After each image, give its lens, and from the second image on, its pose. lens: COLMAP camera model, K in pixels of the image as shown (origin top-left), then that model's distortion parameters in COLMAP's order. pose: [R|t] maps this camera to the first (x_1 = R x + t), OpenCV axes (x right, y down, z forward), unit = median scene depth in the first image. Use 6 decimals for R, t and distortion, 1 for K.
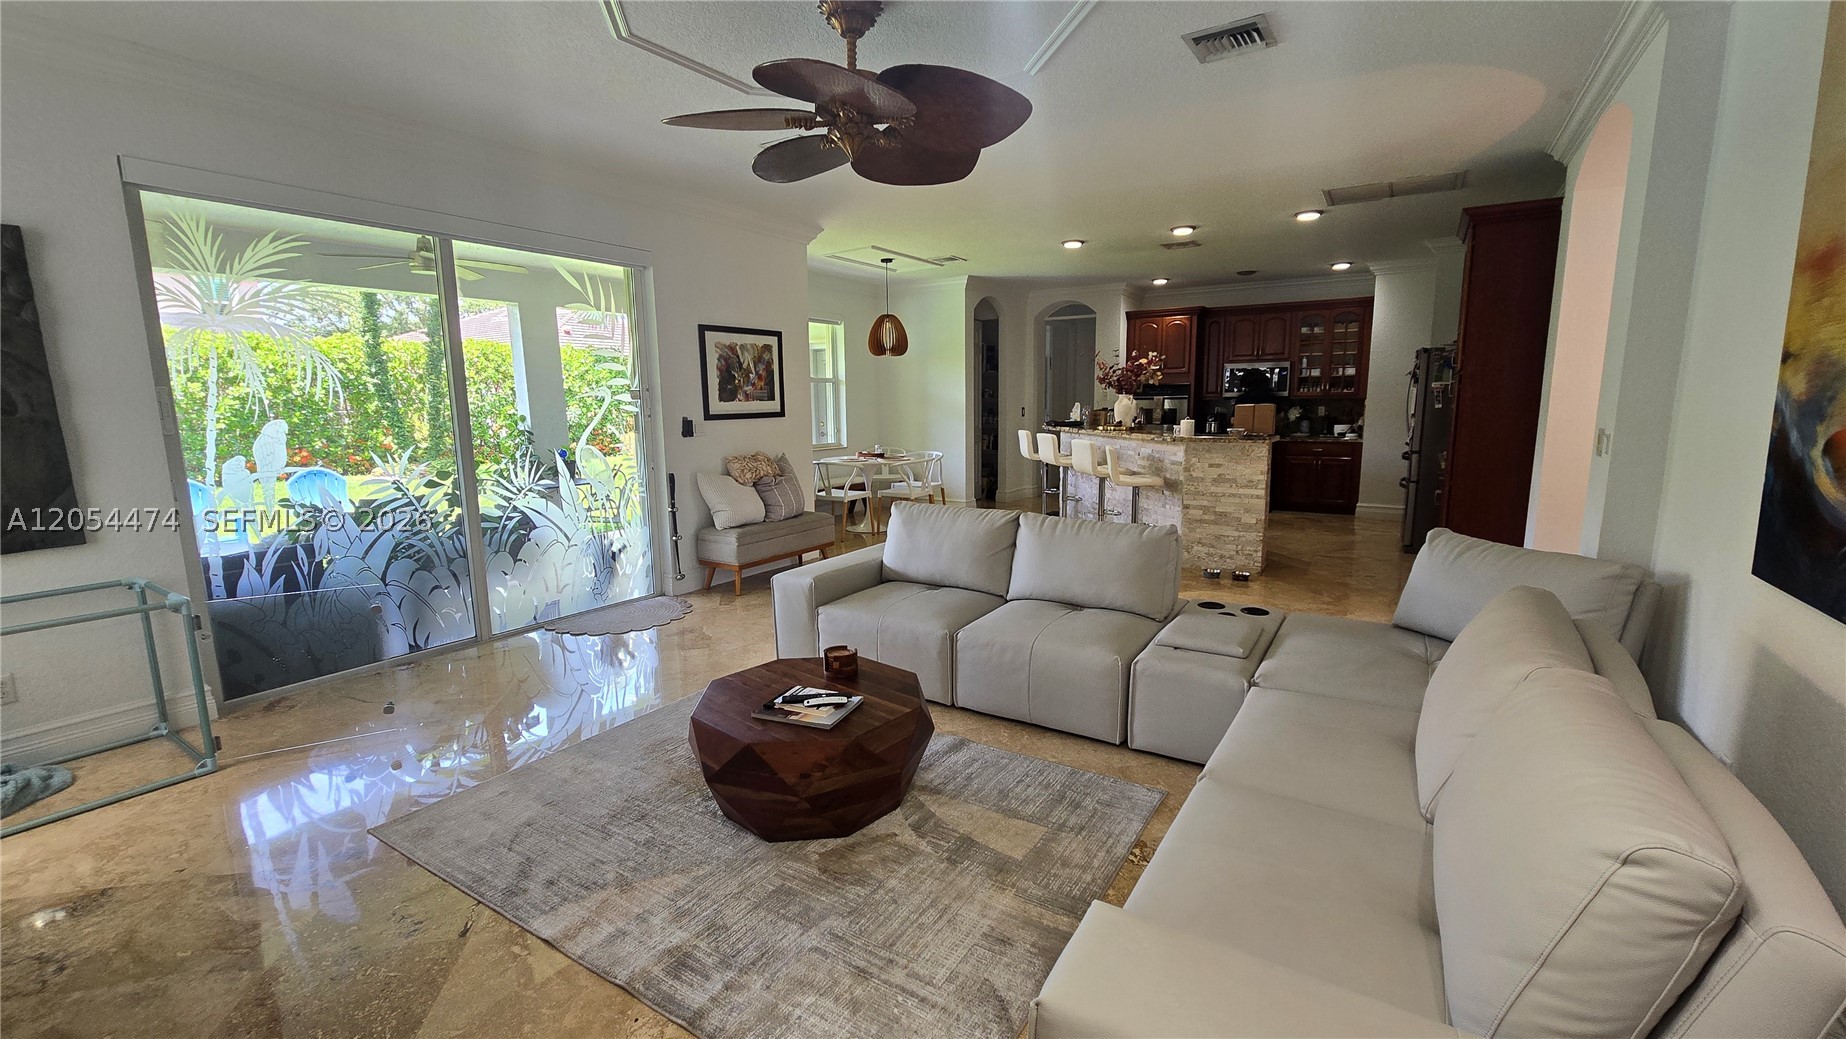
lens RADIAL K [[745.6, 0, 923.0], [0, 745.6, 519.5], [0, 0, 1]] dist [-0.000149, 0.000007]
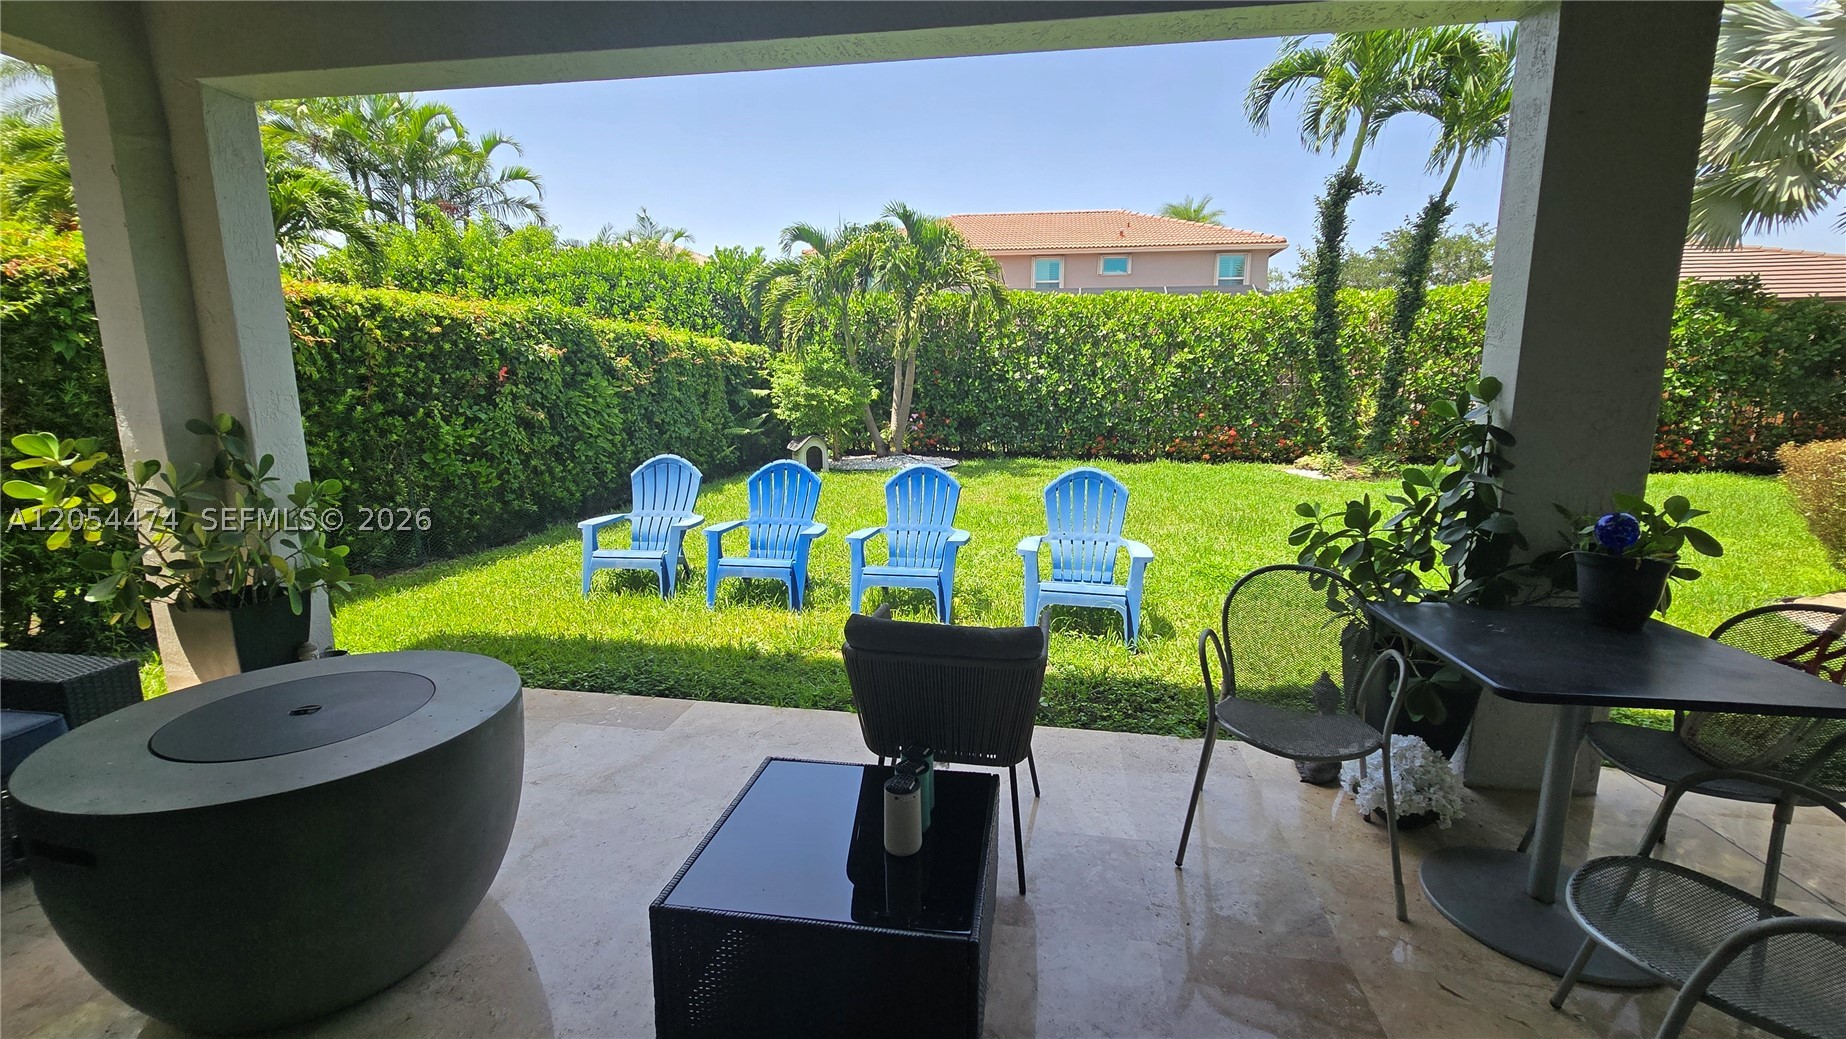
lens RADIAL K [[757.4, 0, 927.4], [0, 757.4, 519.8], [0, 0, 1]] dist [-0.003275, -0.000044]
pose [[0.394175, 0.175765, -0.902071, -0.311940], [-0.154686, 0.980227, 0.123401, -0.078768], [0.905924, 0.090896, 0.413569, 0.615630]]
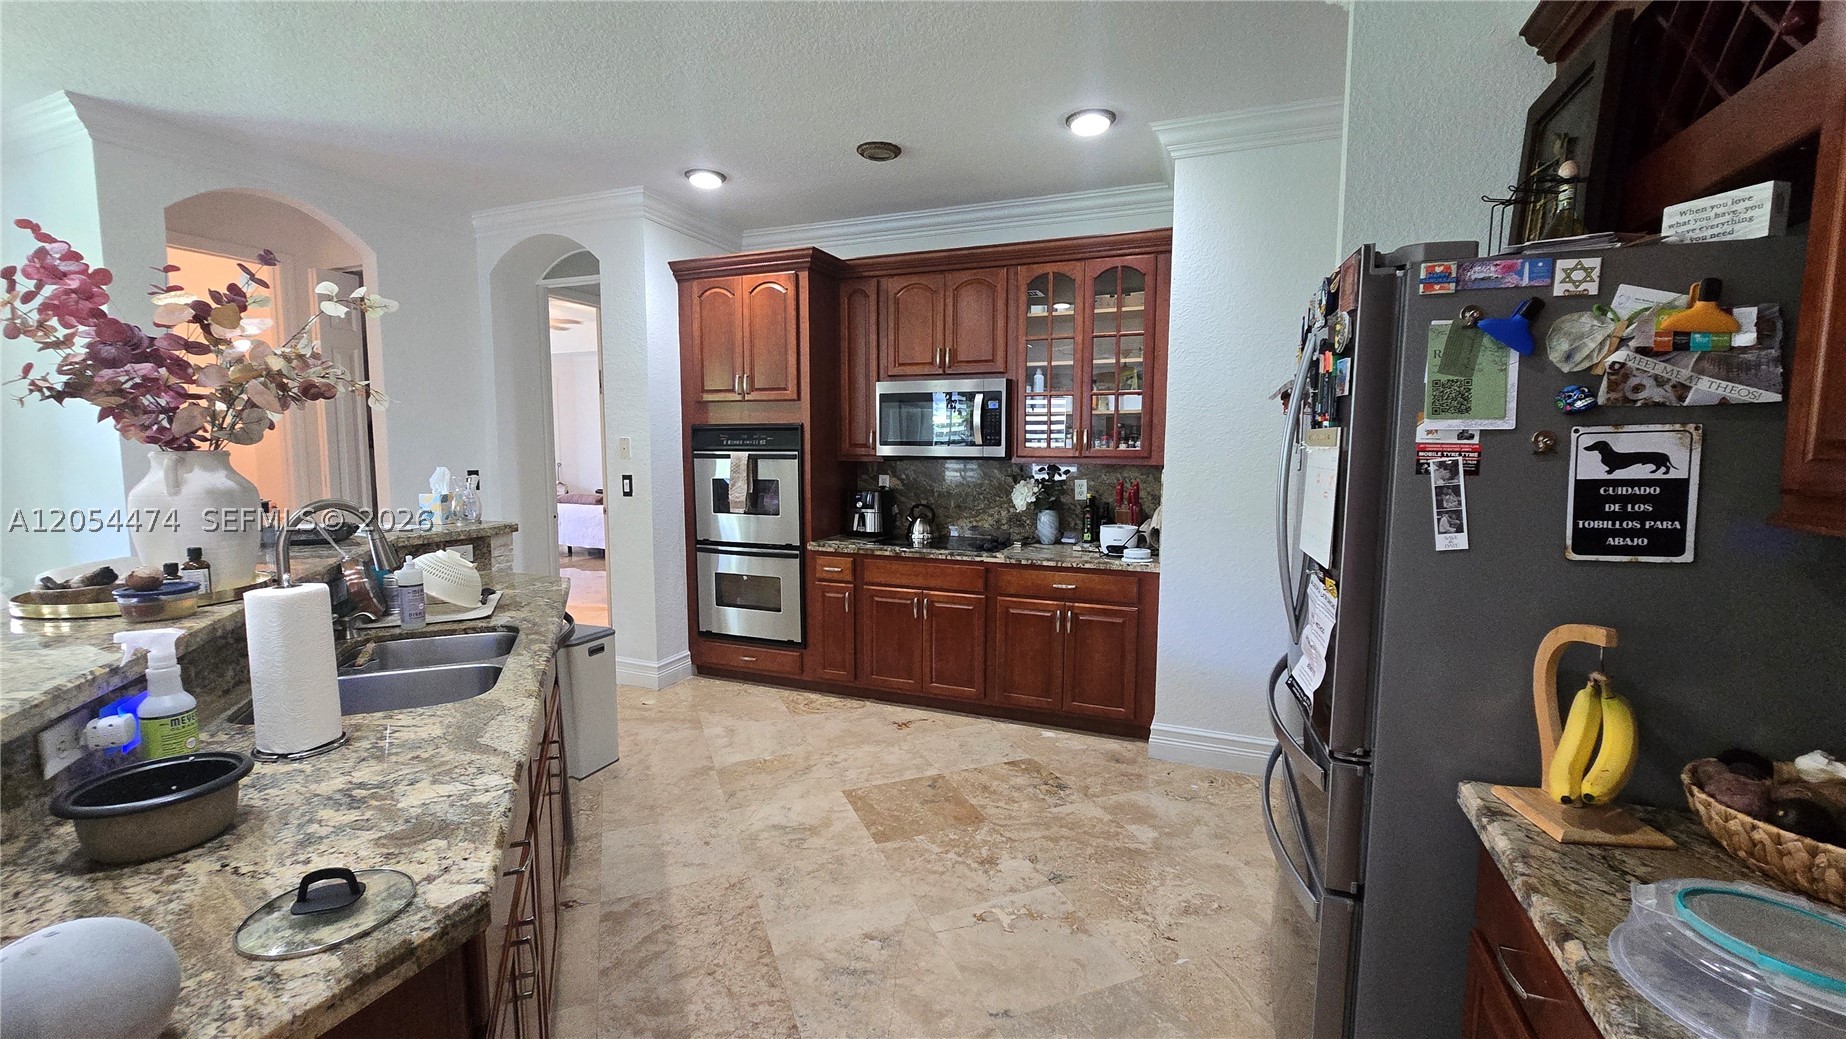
lens RADIAL K [[757.4, 0, 927.4], [0, 757.4, 519.8], [0, 0, 1]] dist [-0.003275, -0.000044]
pose [[0.980840, -0.003463, 0.194785, 0.372855], [0.015690, 0.997998, -0.061265, -0.106361], [-0.194183, 0.063147, 0.978931, 0.599527]]
